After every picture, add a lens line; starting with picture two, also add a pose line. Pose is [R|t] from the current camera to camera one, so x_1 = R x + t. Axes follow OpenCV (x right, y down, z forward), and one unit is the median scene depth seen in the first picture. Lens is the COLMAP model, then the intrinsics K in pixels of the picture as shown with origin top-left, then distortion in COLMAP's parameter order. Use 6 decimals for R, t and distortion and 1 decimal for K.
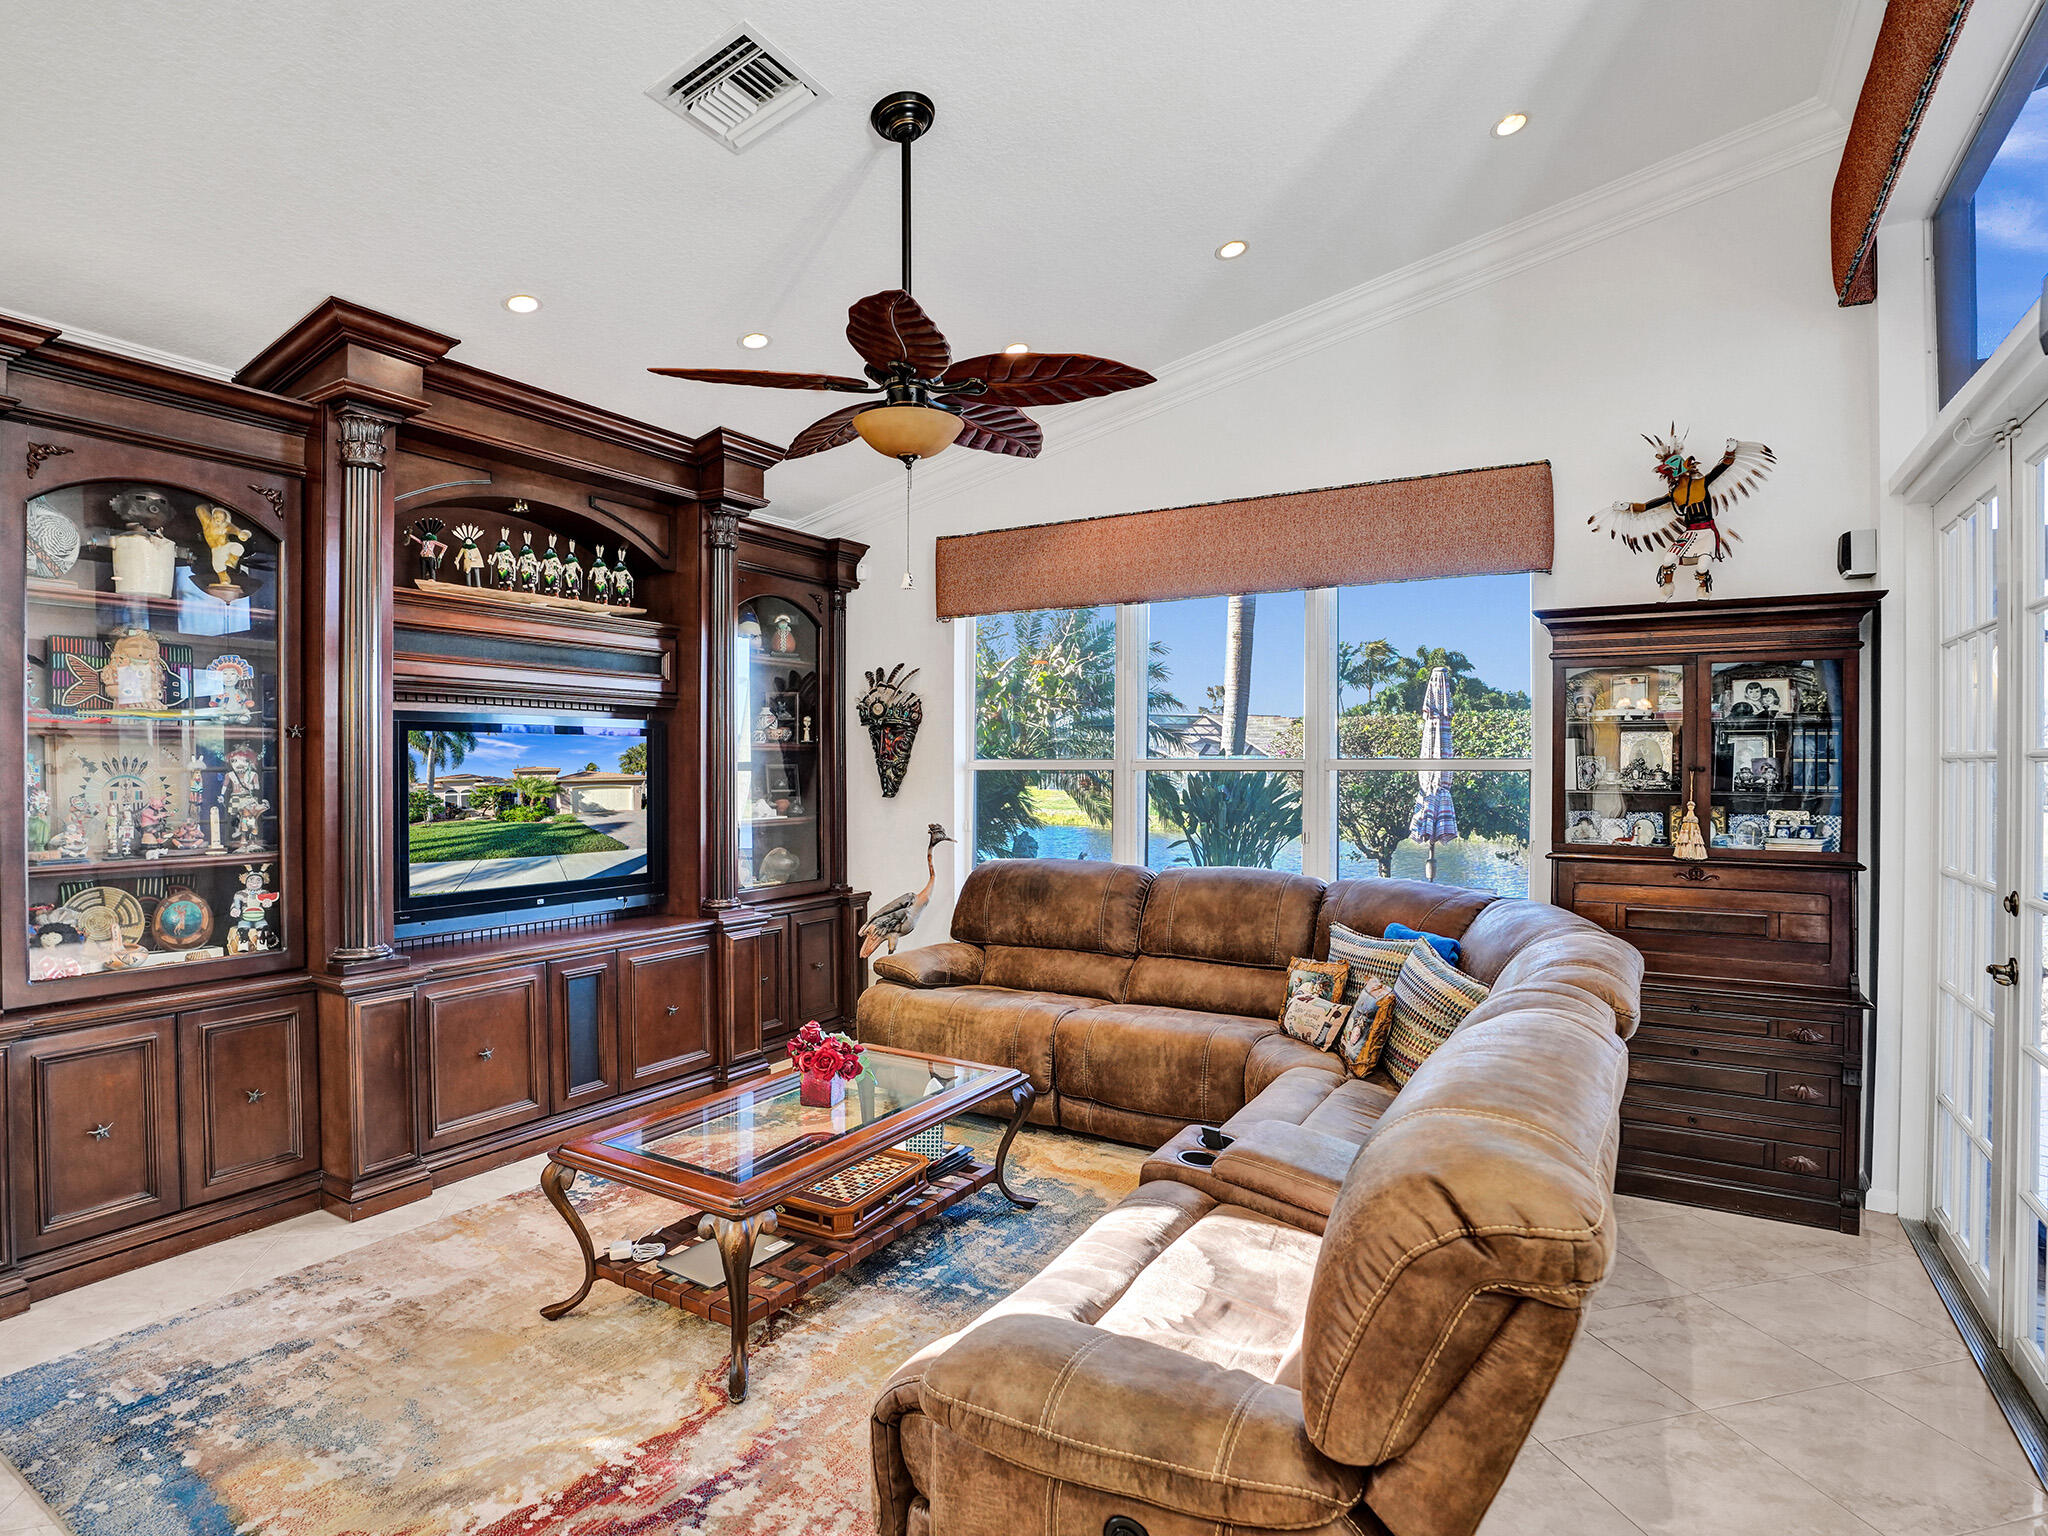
lens RADIAL K [[1099.5, 0, 1015.7], [0, 1099.5, 756.7], [0, 0, 1]] dist [-0.020165, 0.000158]
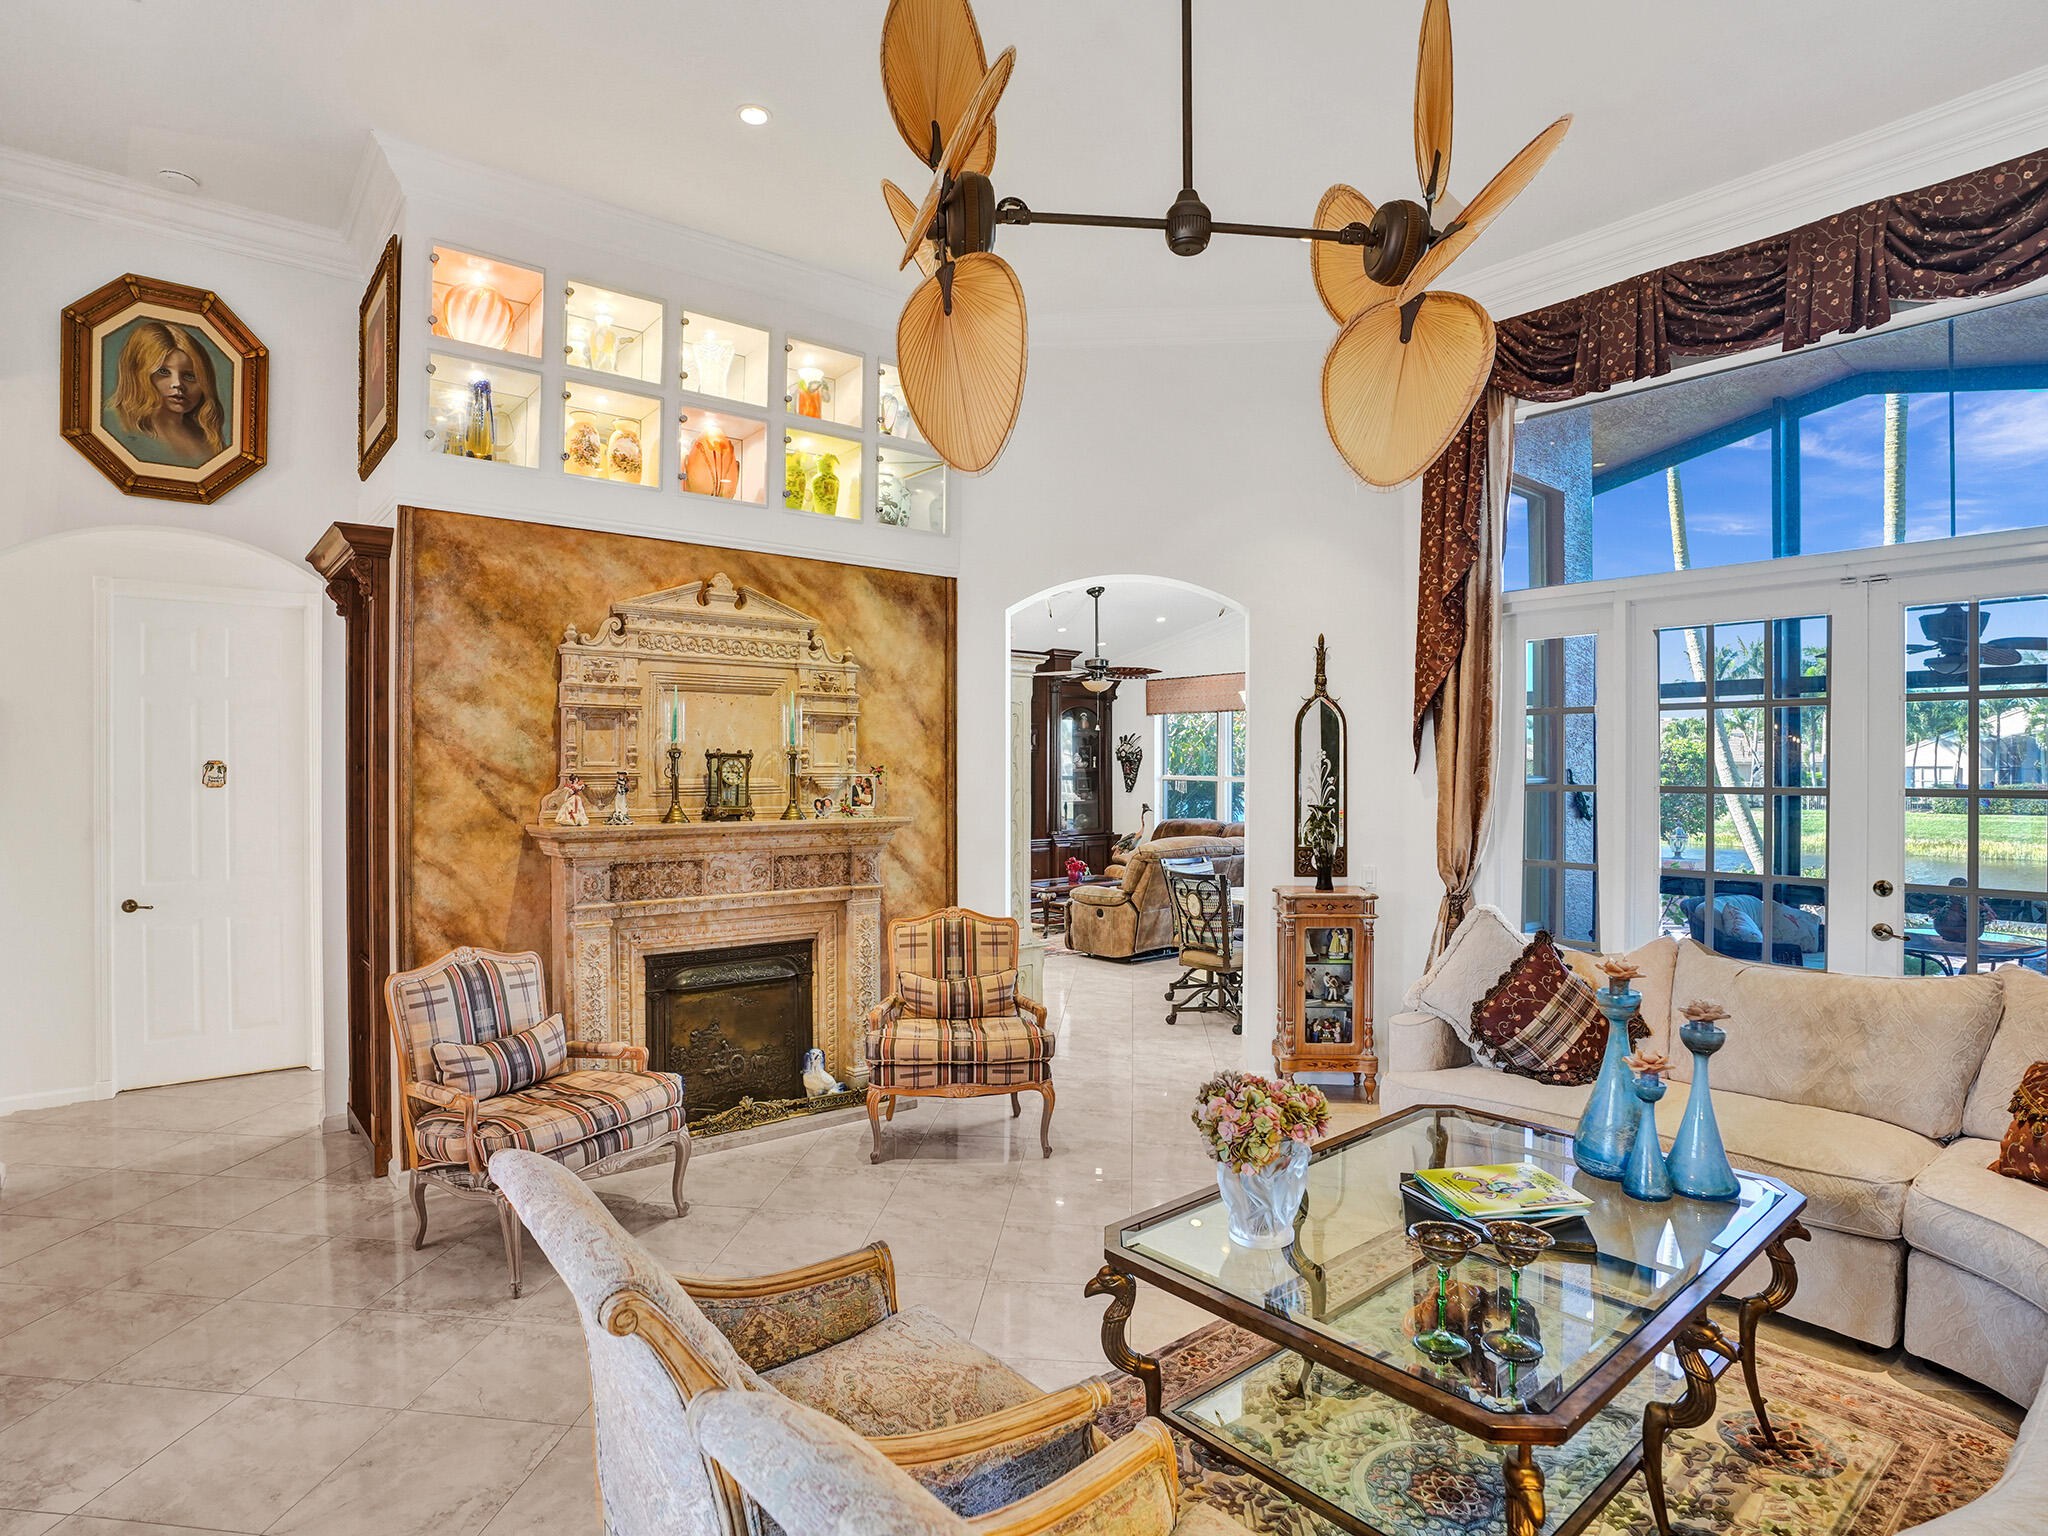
lens RADIAL K [[1099.5, 0, 1029.2], [0, 1099.5, 769.7], [0, 0, 1]] dist [-0.020165, 0.000158]
pose [[0.946733, -0.003831, -0.321997, 0.422088], [0.005843, 0.999969, 0.005282, -0.022930], [0.321966, -0.006882, 0.946726, -1.219518]]
